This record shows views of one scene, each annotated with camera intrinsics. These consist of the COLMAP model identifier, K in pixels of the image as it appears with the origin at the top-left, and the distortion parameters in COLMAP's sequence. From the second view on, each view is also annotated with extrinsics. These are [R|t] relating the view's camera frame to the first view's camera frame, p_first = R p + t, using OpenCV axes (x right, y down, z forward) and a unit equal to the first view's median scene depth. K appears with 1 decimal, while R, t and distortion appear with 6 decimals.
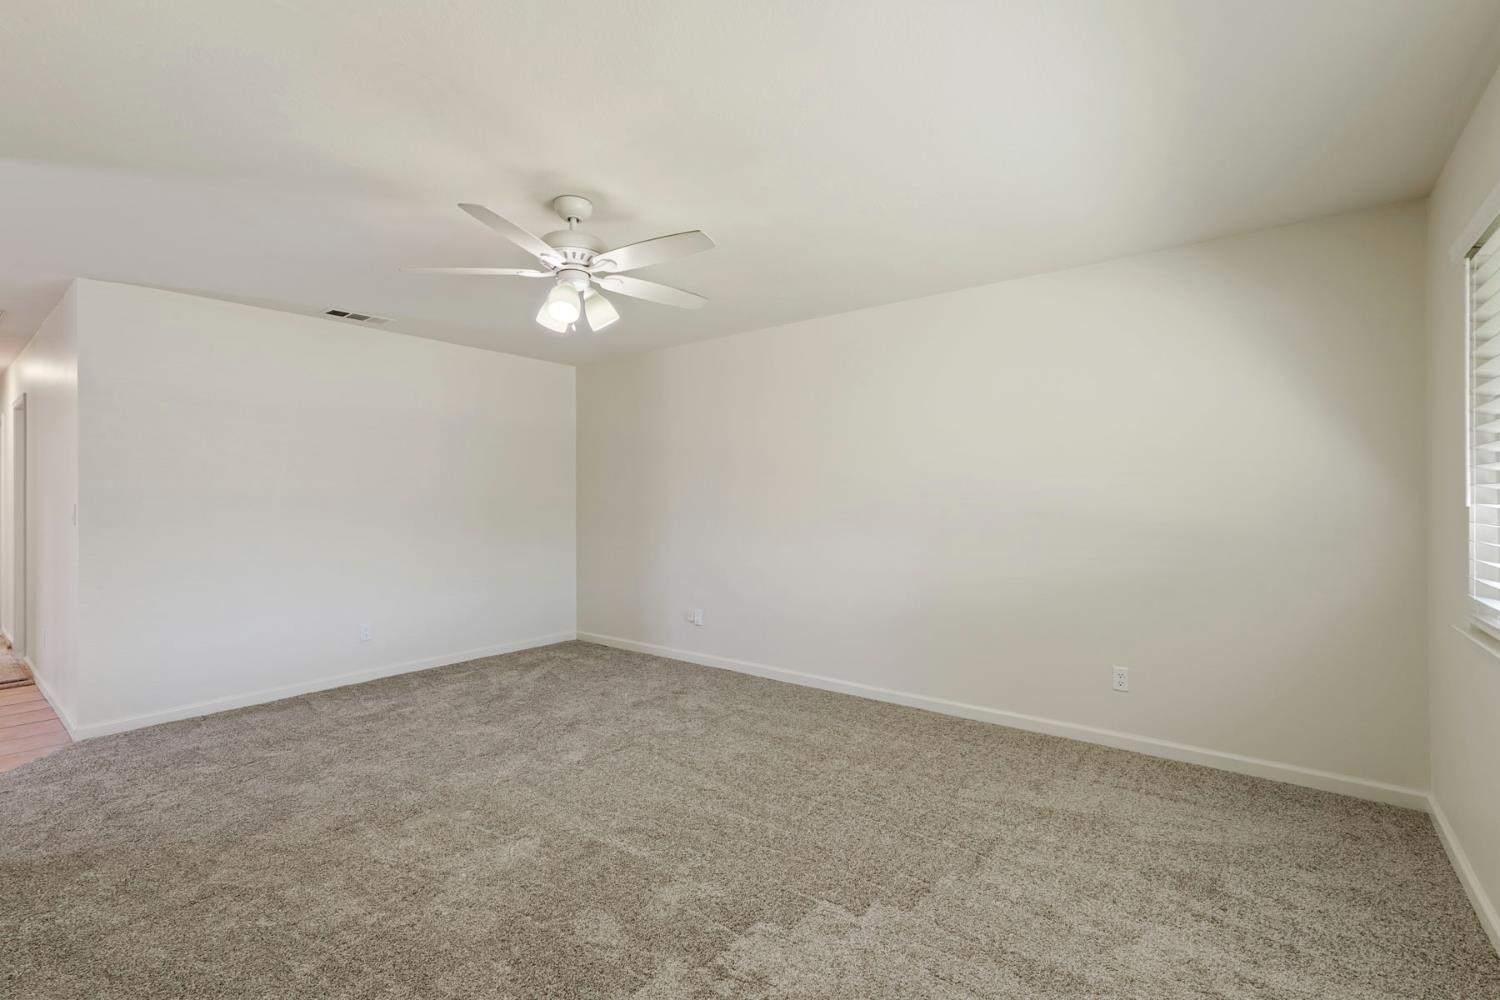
lens RADIAL K [[666.9, 0, 750.8], [0, 666.9, 498.6], [0, 0, 1]] dist [-0.006425, 0.005640]
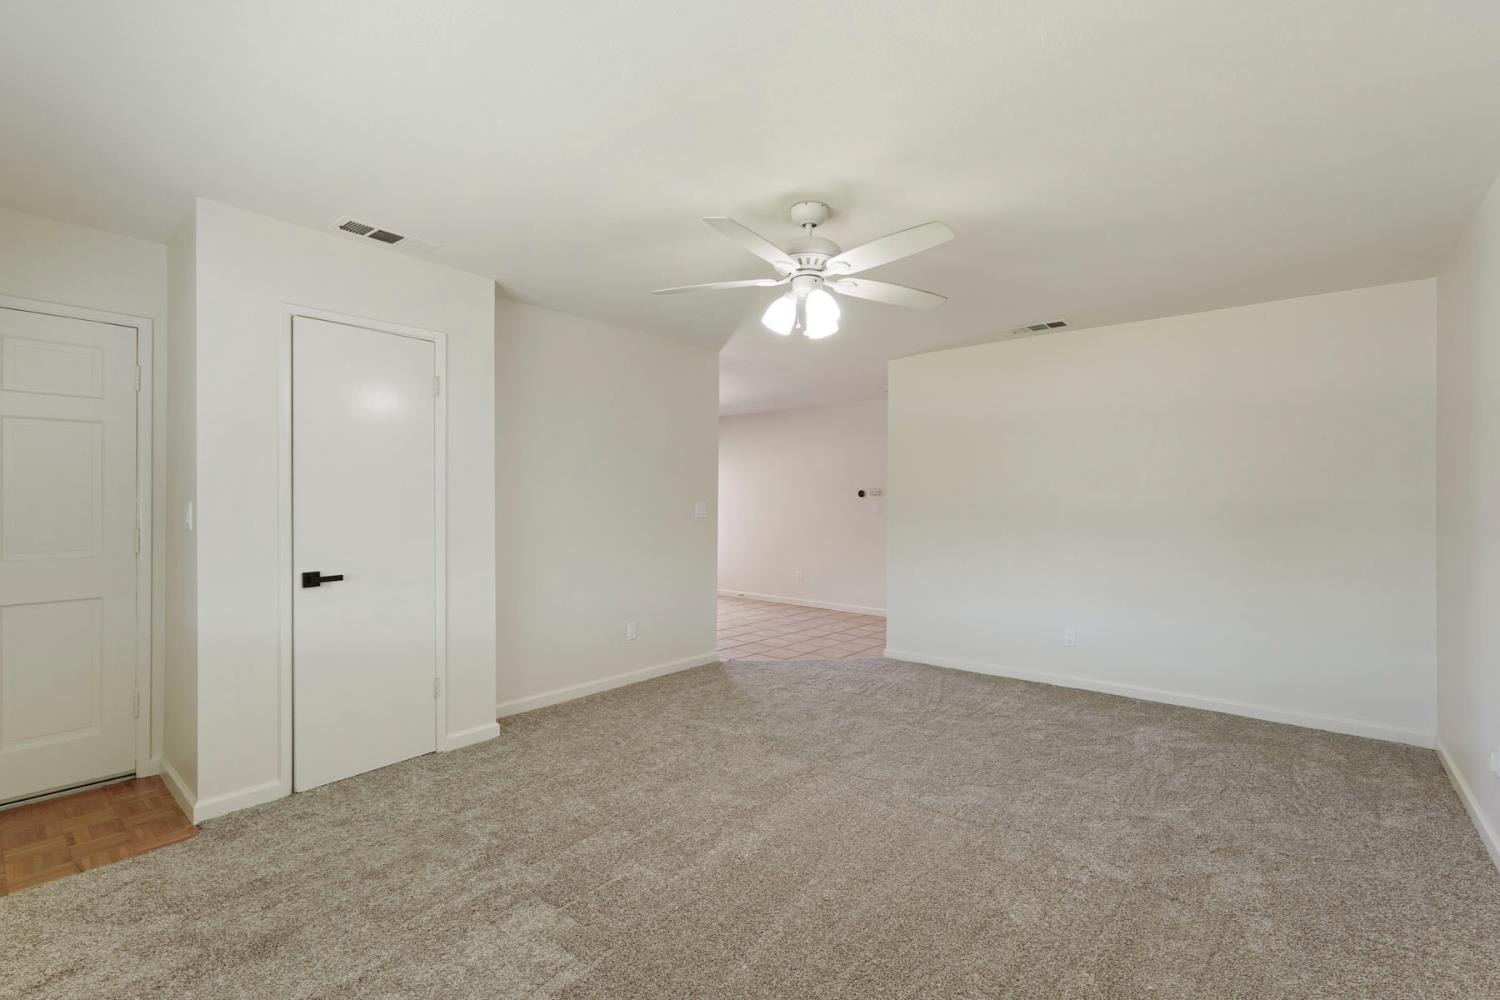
lens RADIAL K [[666.9, 0, 755.8], [0, 666.9, 496.8], [0, 0, 1]] dist [-0.006425, 0.005640]
pose [[-0.026185, -0.005144, -0.999644, 0.676730], [0.000903, 0.999986, -0.005169, -0.008554], [0.999657, -0.001038, -0.026180, 0.858654]]
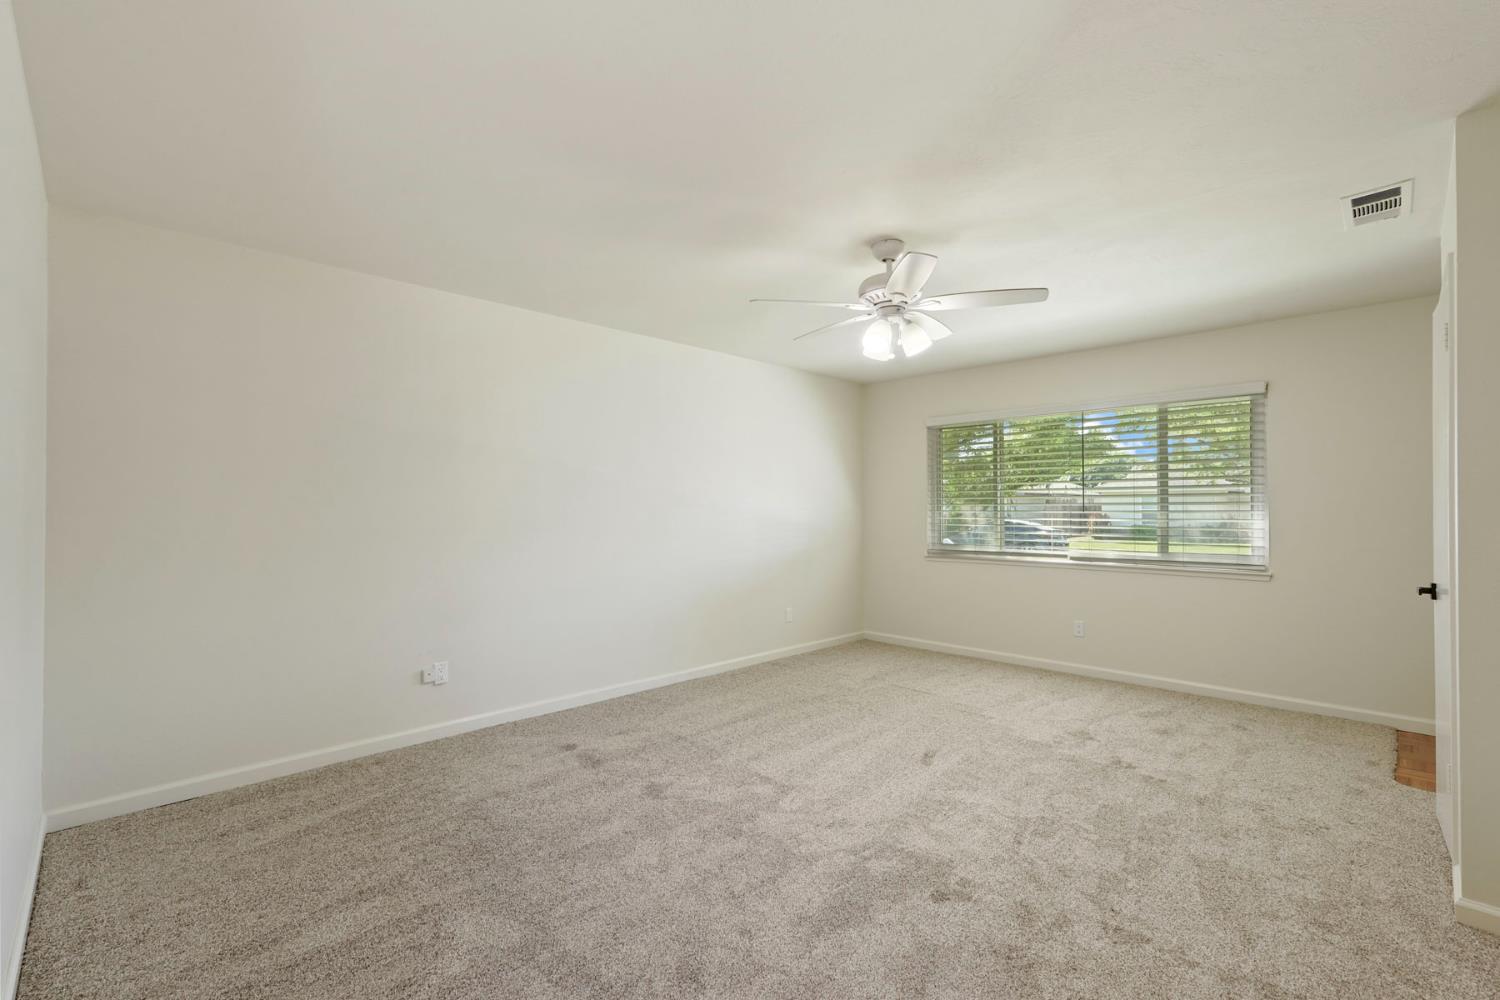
lens RADIAL K [[666.9, 0, 749.2], [0, 666.9, 504.2], [0, 0, 1]] dist [-0.006425, 0.005640]
pose [[0.116508, 0.010304, 0.993136, -1.290533], [-0.007000, 0.999930, -0.009554, 0.002441], [-0.993165, -0.005839, 0.116572, 1.005054]]
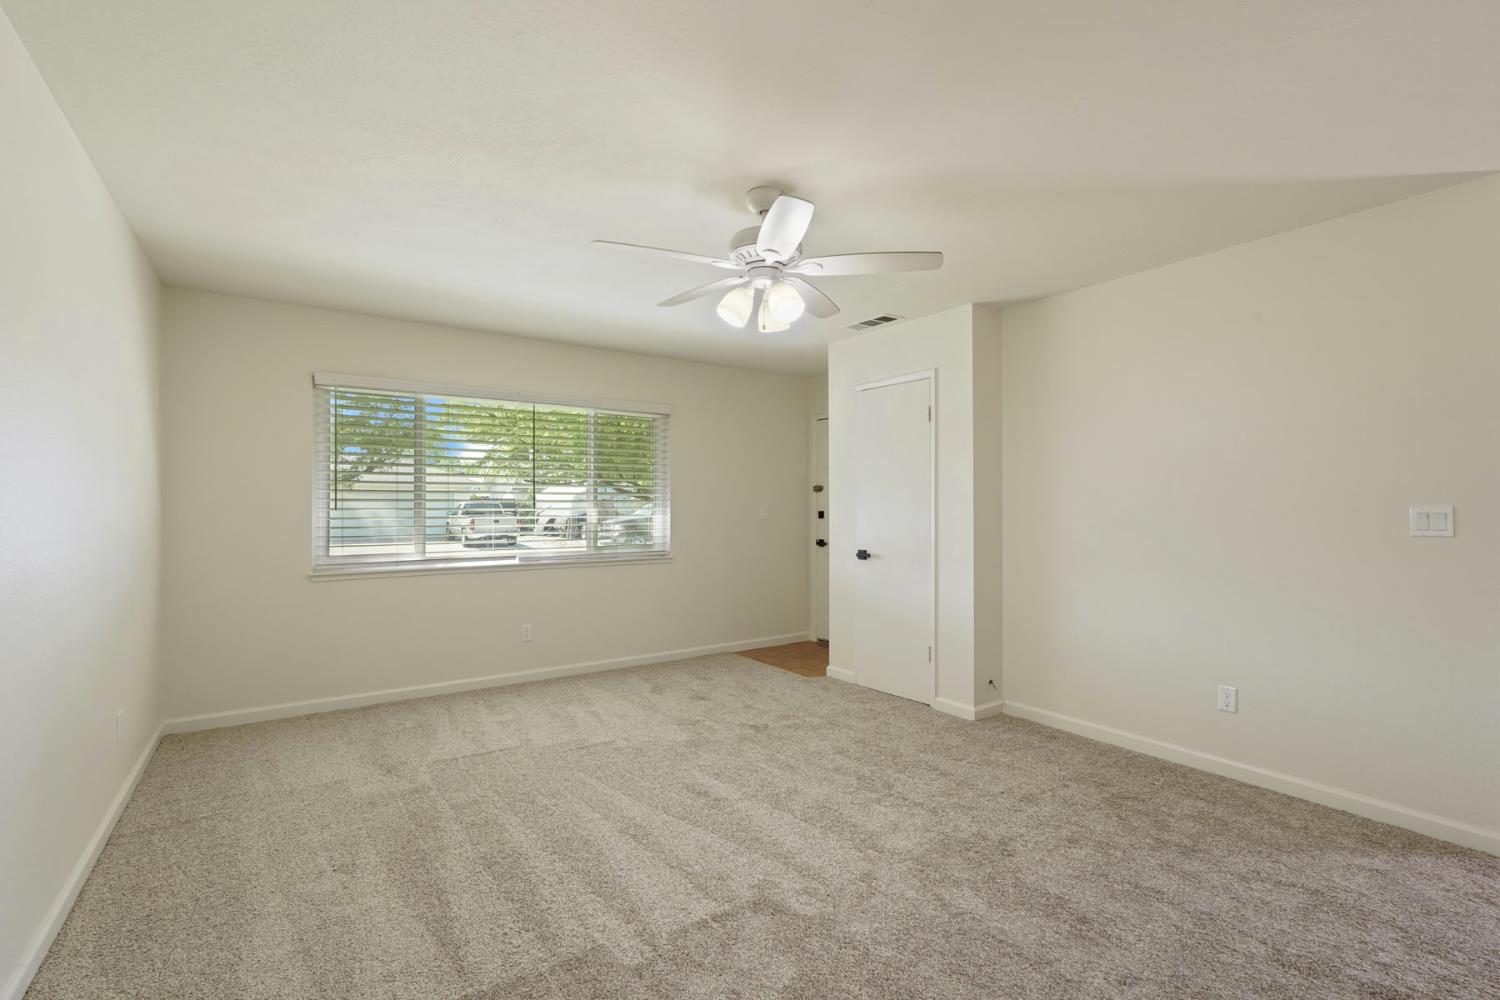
lens RADIAL K [[666.9, 0, 750.6], [0, 666.9, 511.0], [0, 0, 1]] dist [-0.006425, 0.005640]
pose [[-0.959283, -0.001104, 0.282444, -0.467802], [-0.001299, 0.999999, -0.000504, 0.004955], [-0.282443, -0.000850, -0.959284, 1.747989]]
